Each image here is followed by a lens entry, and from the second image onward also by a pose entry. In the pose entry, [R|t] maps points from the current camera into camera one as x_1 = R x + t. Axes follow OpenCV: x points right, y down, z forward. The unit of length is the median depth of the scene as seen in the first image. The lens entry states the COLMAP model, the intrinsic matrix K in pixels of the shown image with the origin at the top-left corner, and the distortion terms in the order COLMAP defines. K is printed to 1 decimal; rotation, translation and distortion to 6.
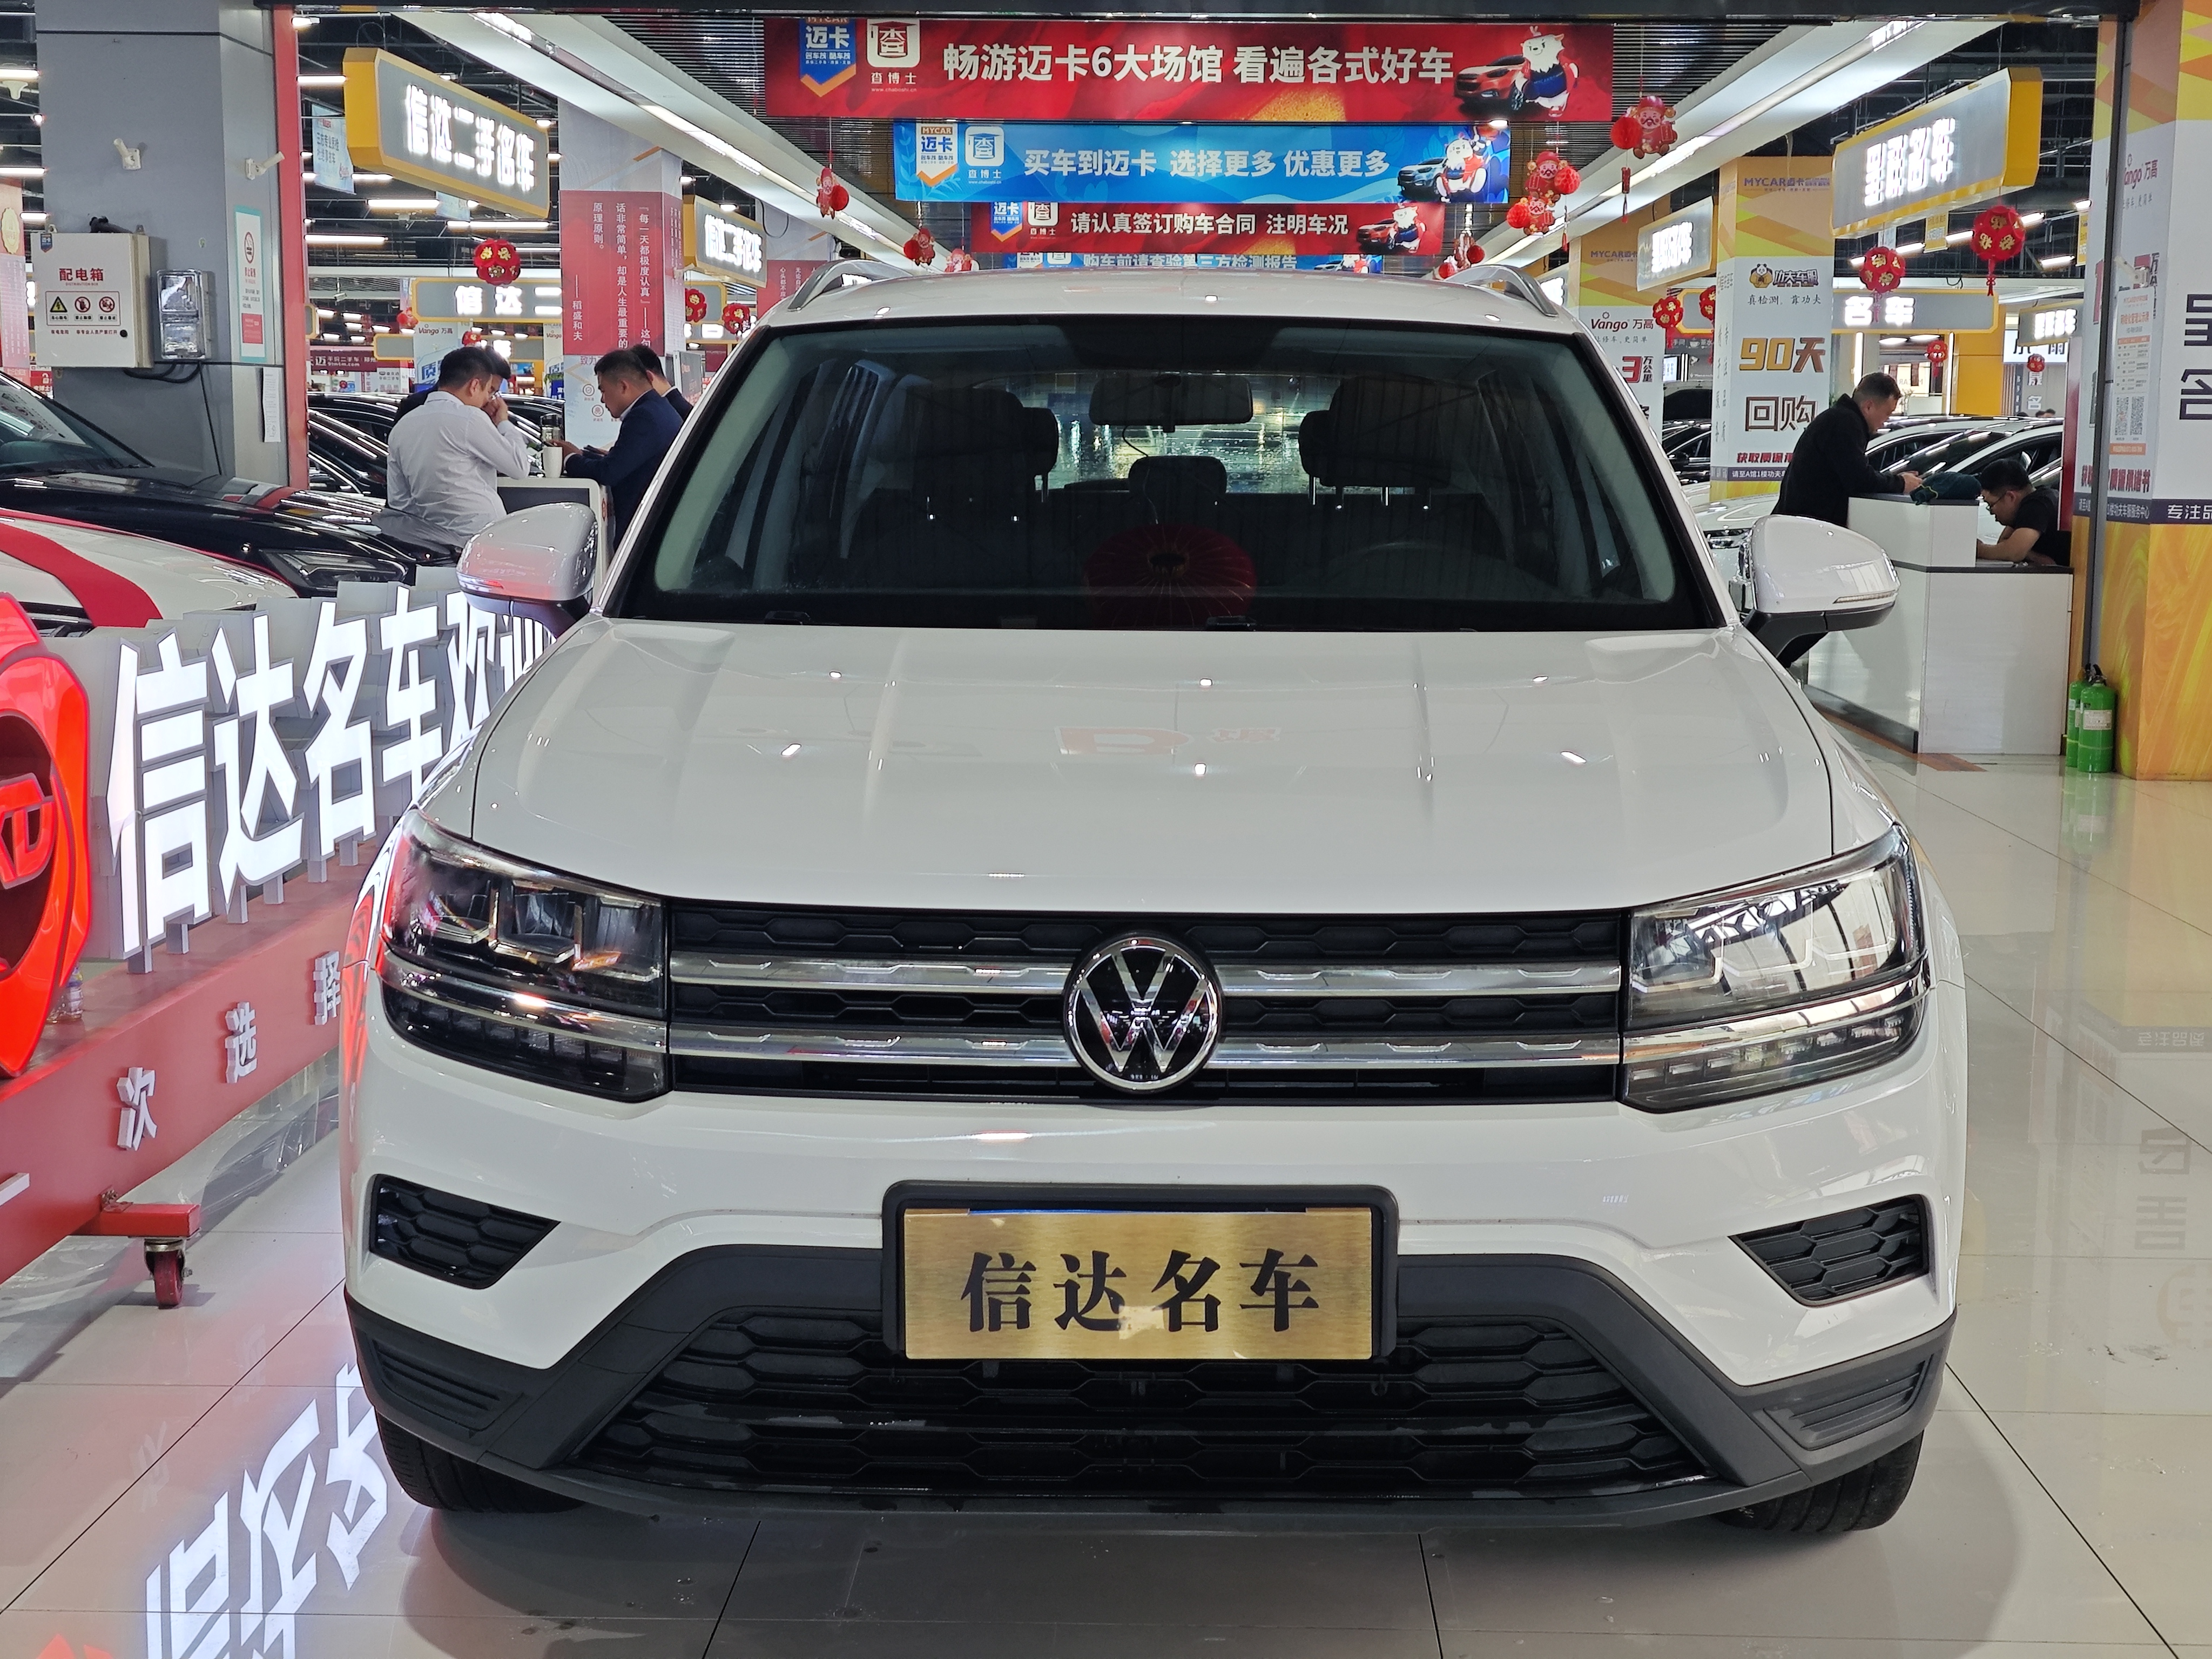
lens RADIAL K [[3062.2, 0, 1118.9], [0, 3062.2, 822.0], [0, 0, 1]] dist [0.129706, -0.288448]
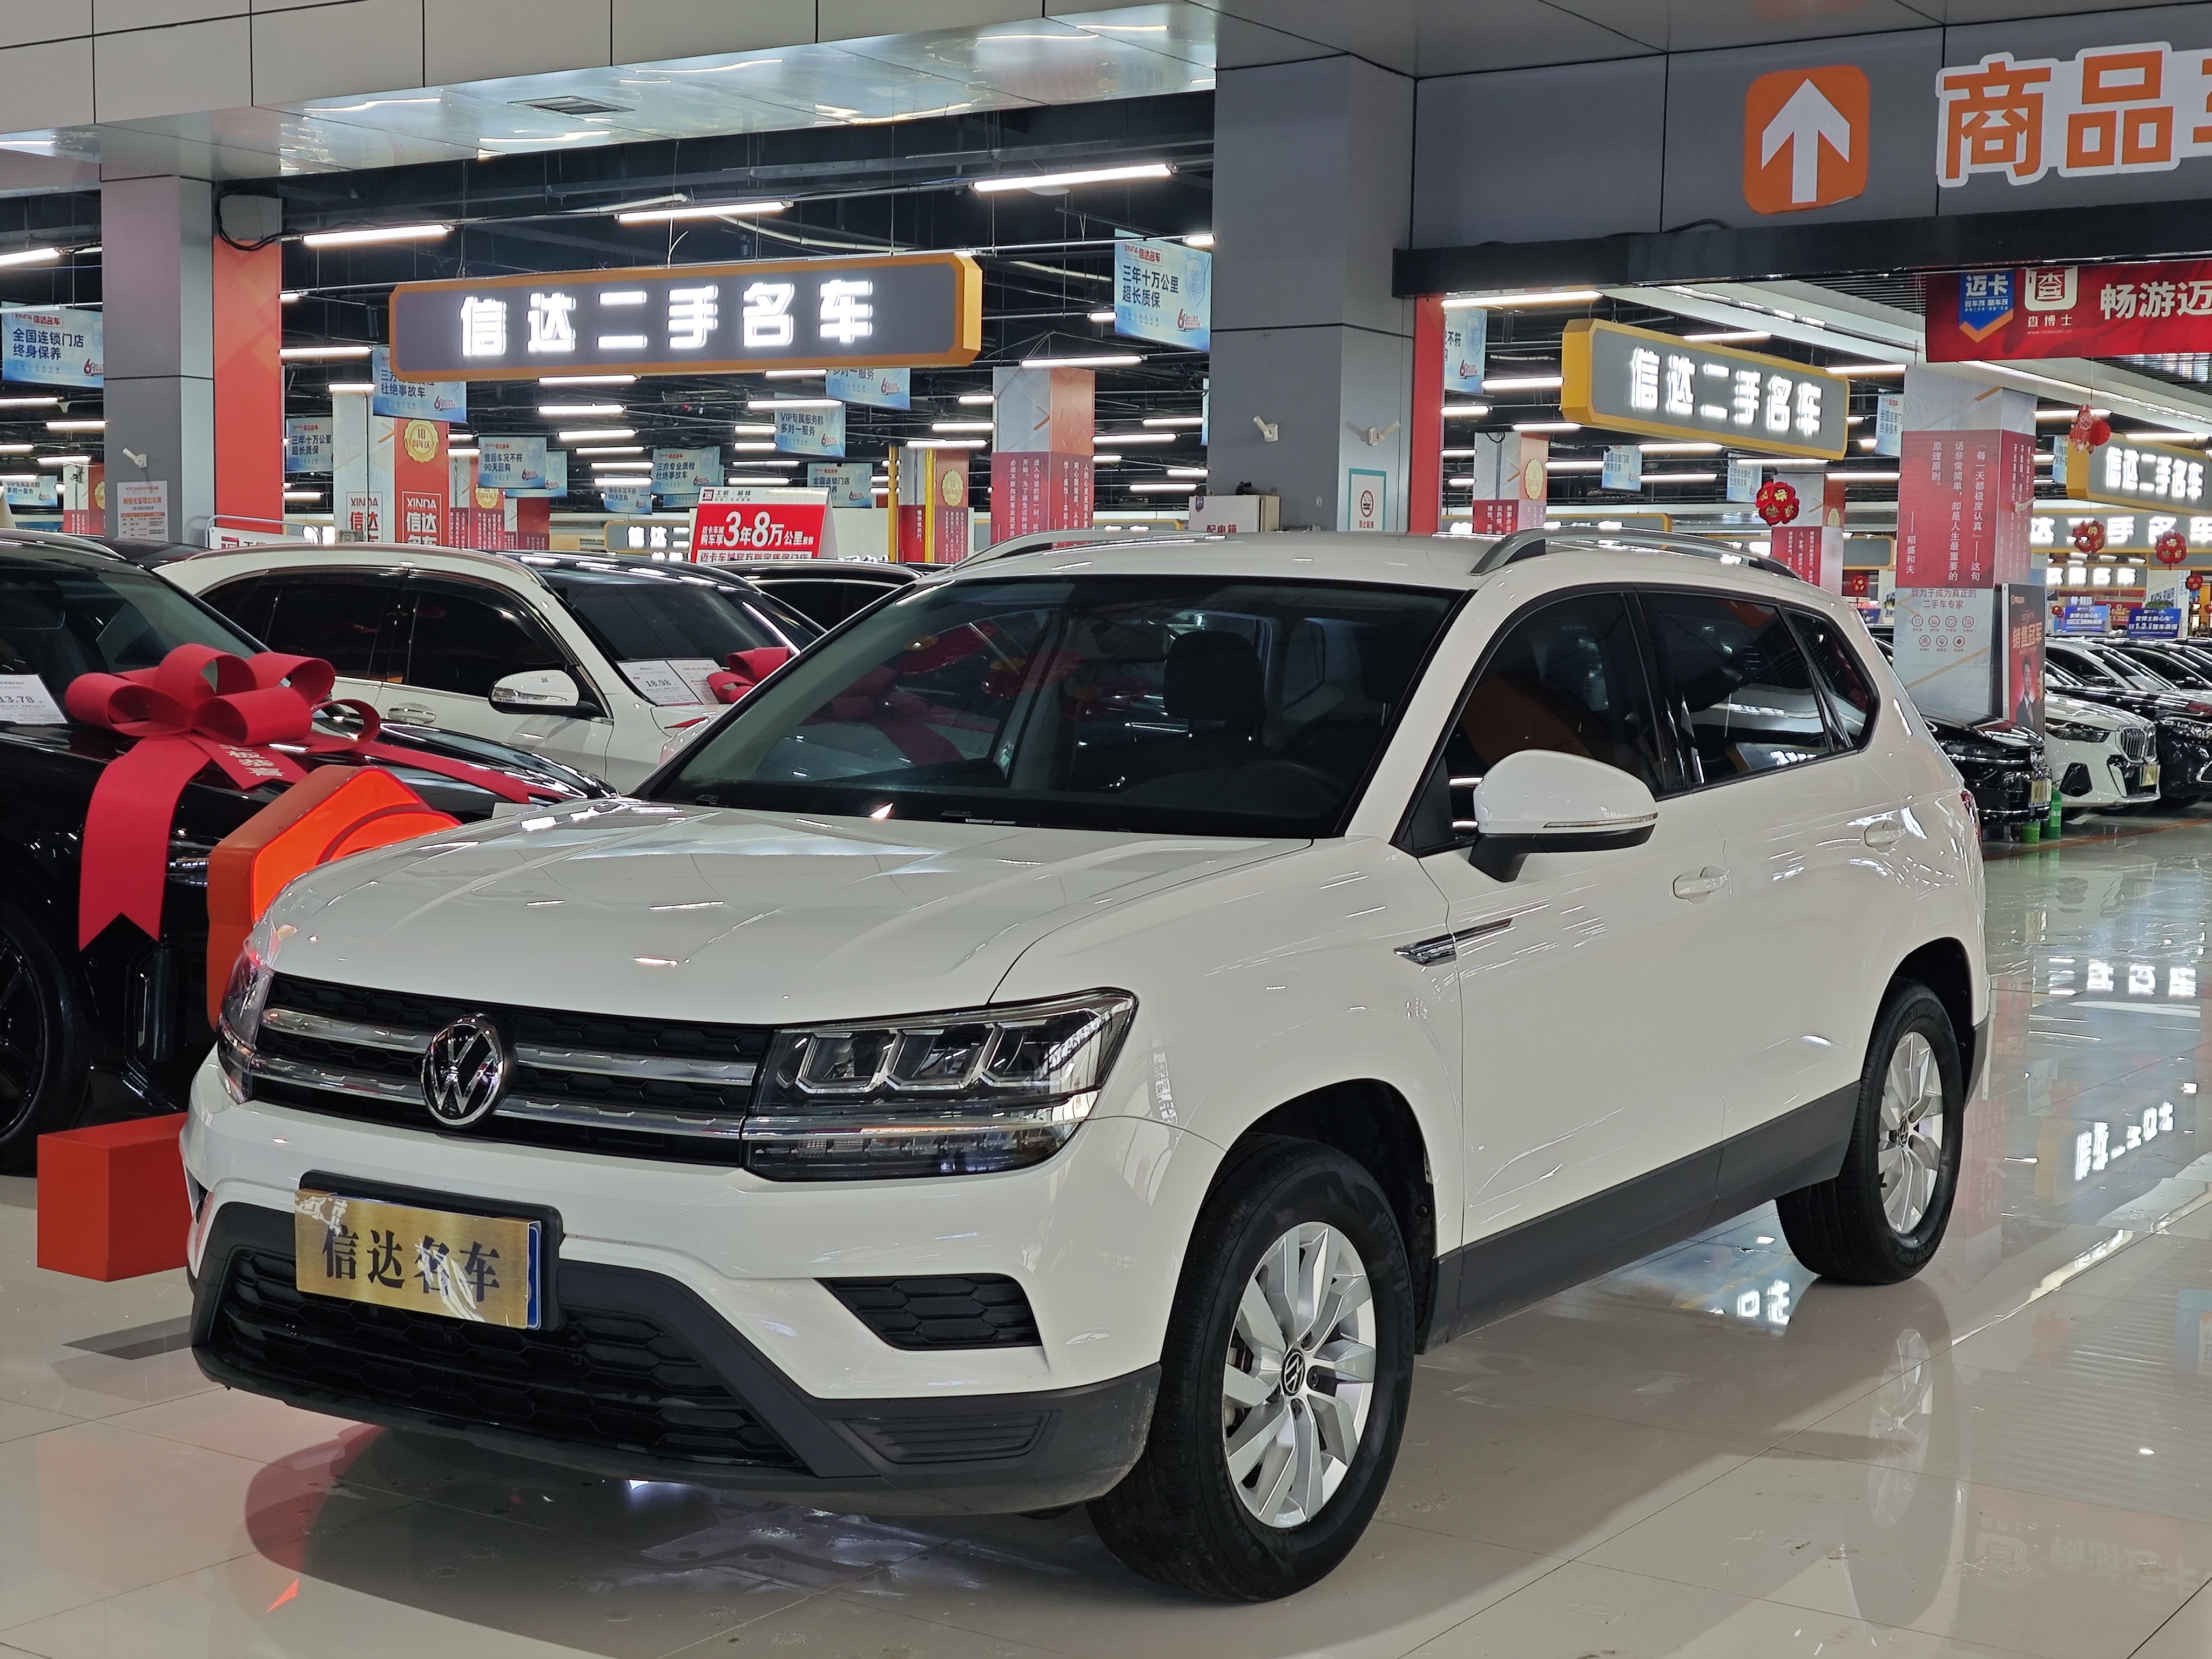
lens RADIAL K [[3062.2, 0, 1118.9], [0, 3062.2, 822.0], [0, 0, 1]] dist [0.129706, -0.288448]
pose [[0.845897, 0.041259, -0.531749, 0.969451], [-0.079582, 0.995606, -0.049347, -0.006375], [0.527376, 0.084060, 0.845463, -0.056257]]
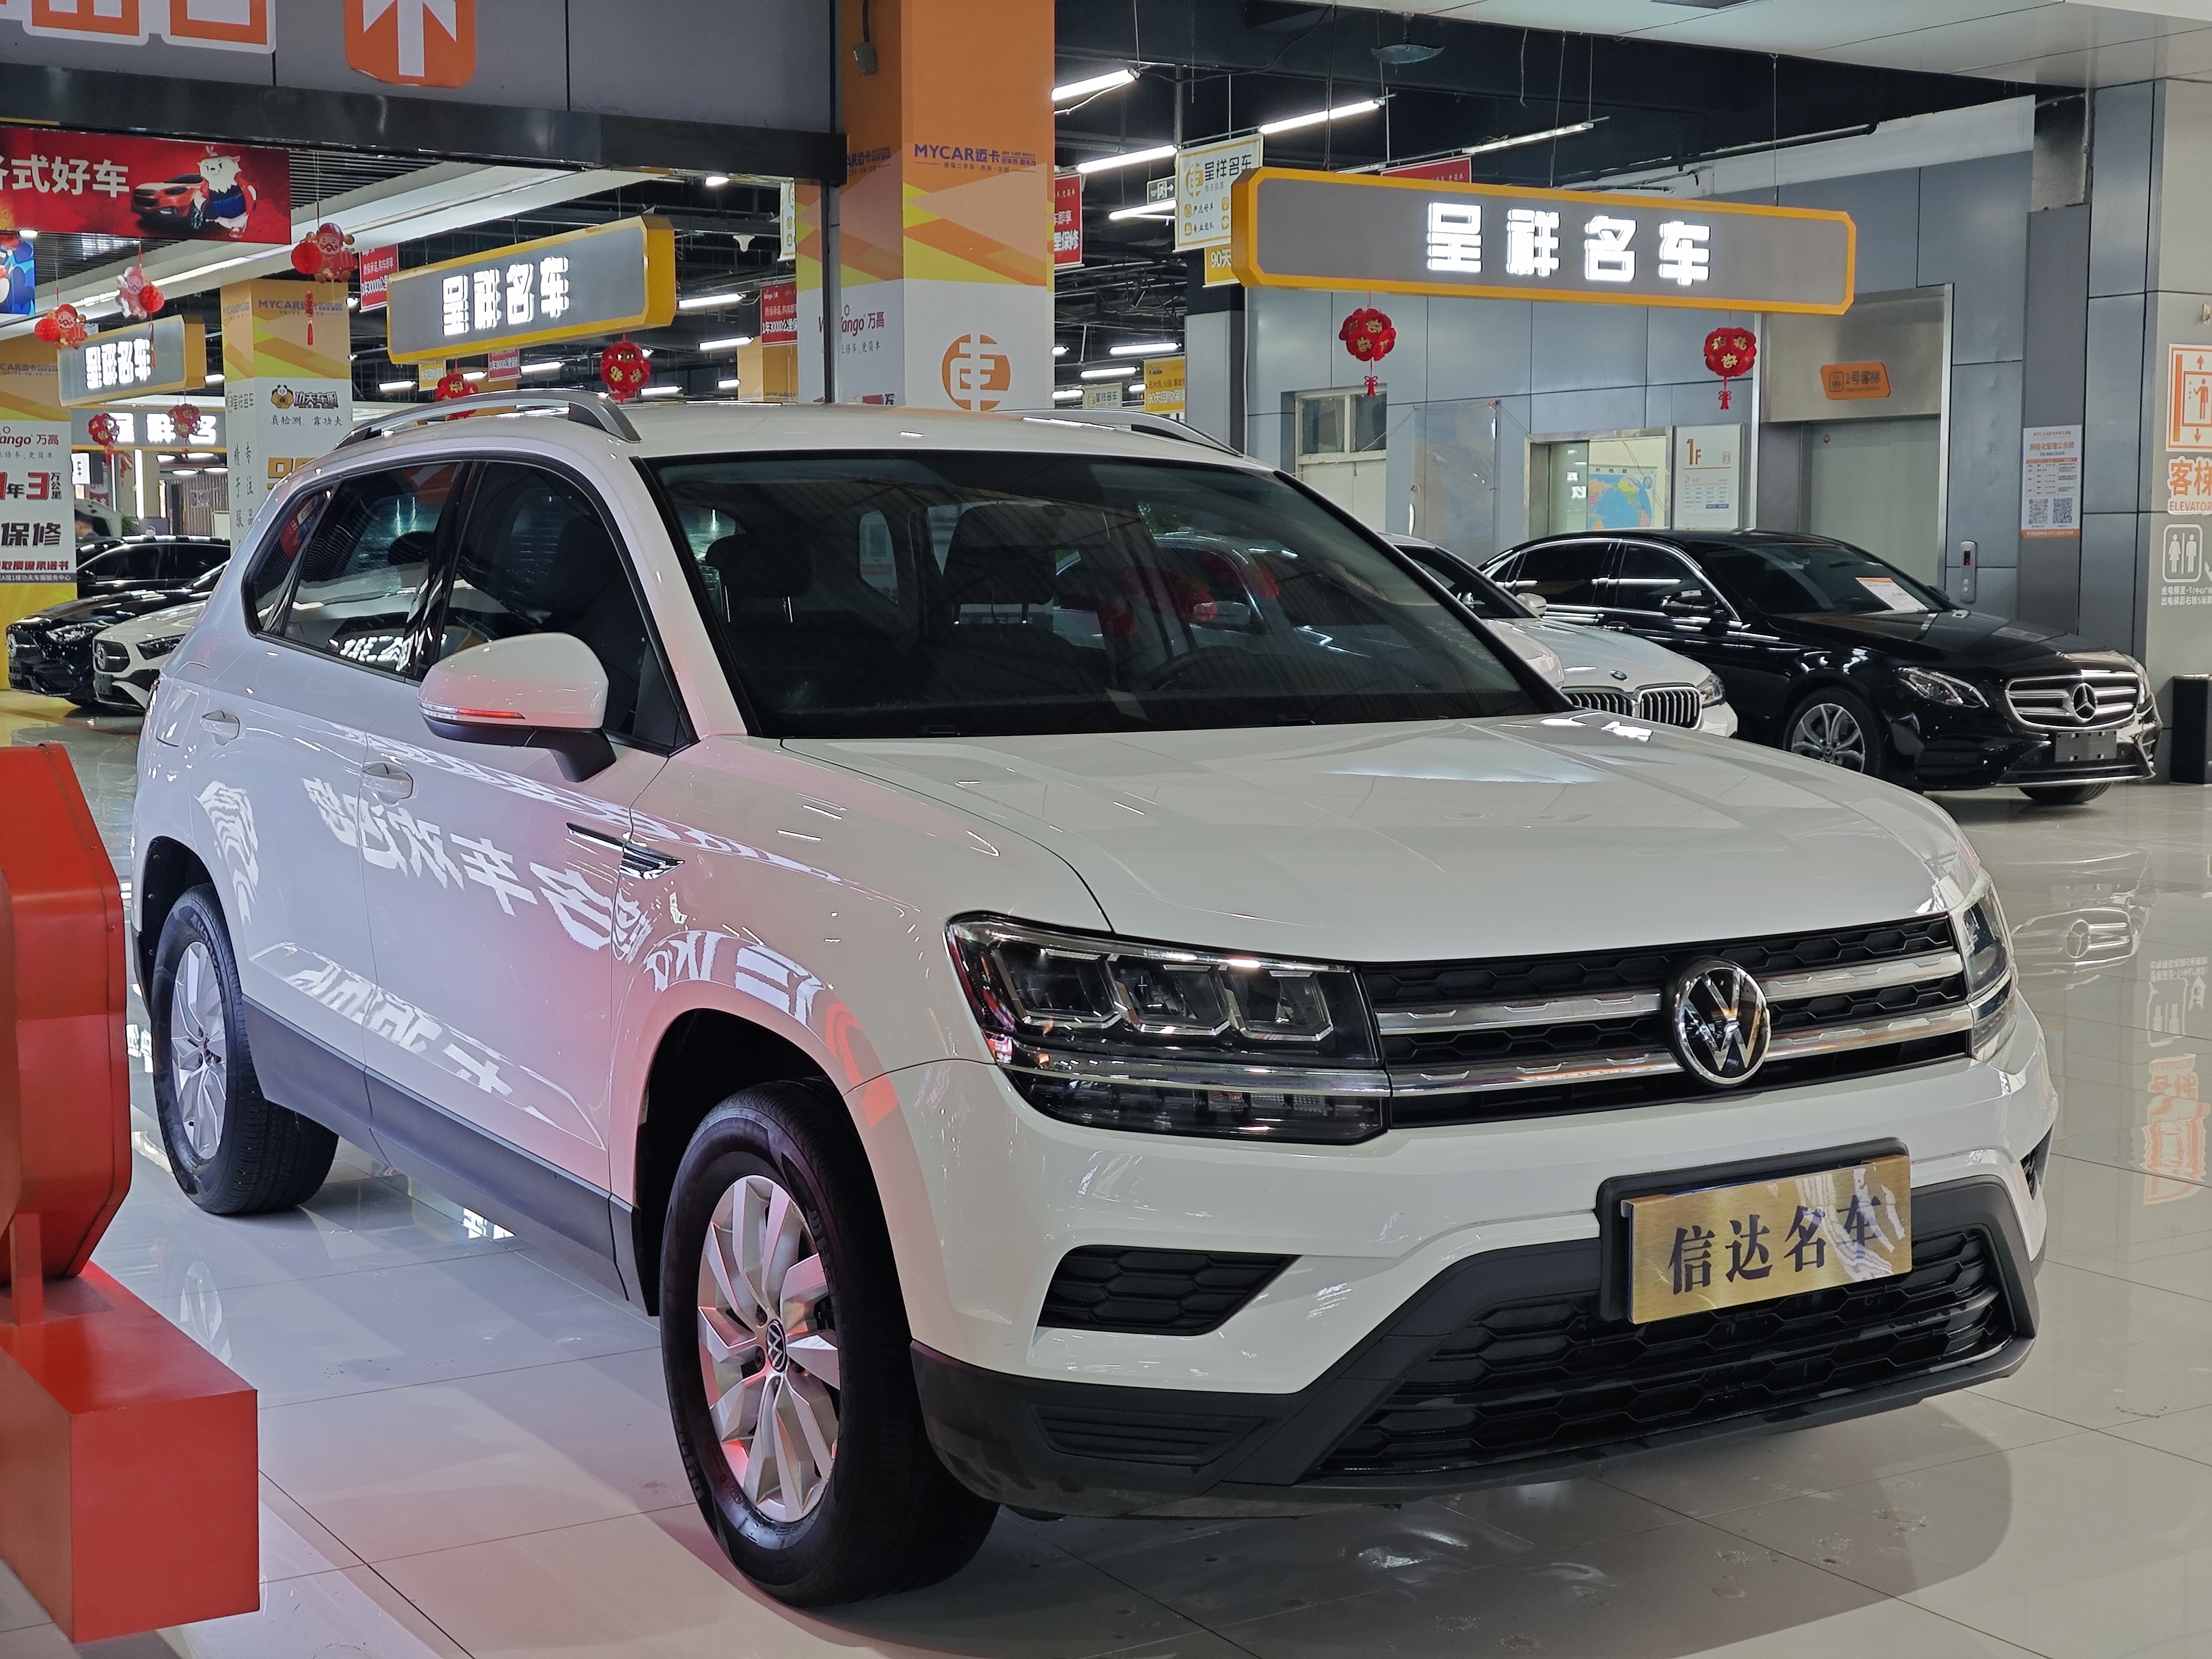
lens RADIAL K [[3062.2, 0, 1118.9], [0, 3062.2, 822.0], [0, 0, 1]] dist [0.129706, -0.288448]
pose [[0.835963, -0.058200, 0.545691, -0.824215], [0.078456, 0.996821, -0.013874, -0.019230], [-0.543148, 0.054411, 0.837872, 0.082426]]
